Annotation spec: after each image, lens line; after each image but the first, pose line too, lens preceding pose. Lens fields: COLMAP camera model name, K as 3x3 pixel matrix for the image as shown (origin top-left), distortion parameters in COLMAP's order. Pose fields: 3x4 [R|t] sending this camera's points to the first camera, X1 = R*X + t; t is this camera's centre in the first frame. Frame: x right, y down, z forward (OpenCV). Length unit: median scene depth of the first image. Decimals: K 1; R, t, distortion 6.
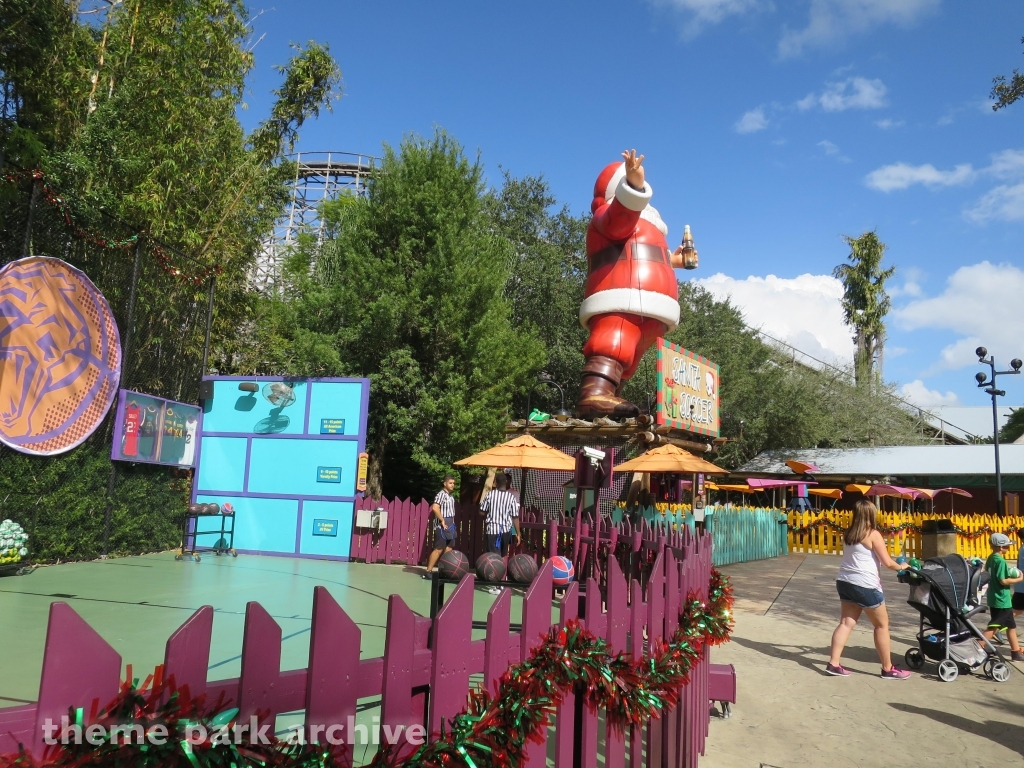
lens RADIAL K [[748.3, 0, 515.0], [0, 748.3, 376.8], [0, 0, 1]] dist [-0.039253, 0.004778]
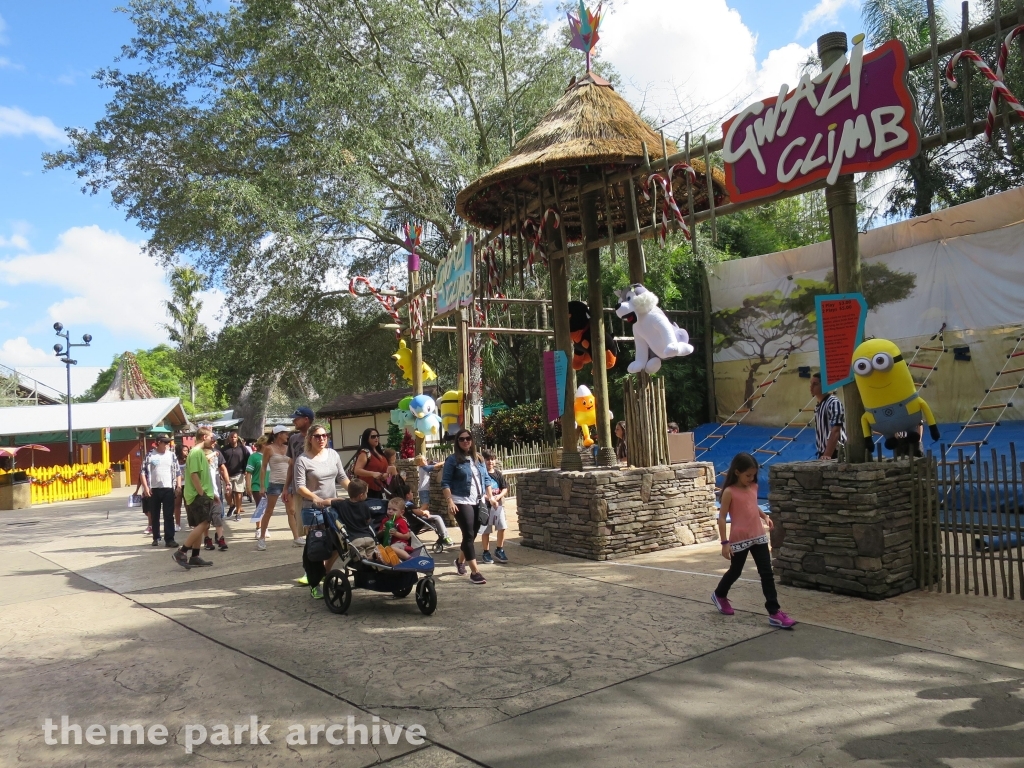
lens RADIAL K [[748.3, 0, 515.0], [0, 748.3, 376.8], [0, 0, 1]] dist [-0.039253, 0.004778]
pose [[0.467149, -0.004639, 0.884166, -0.064857], [-0.047529, 0.998409, 0.030350, -0.024221], [-0.882900, -0.056201, 0.466186, -0.190809]]
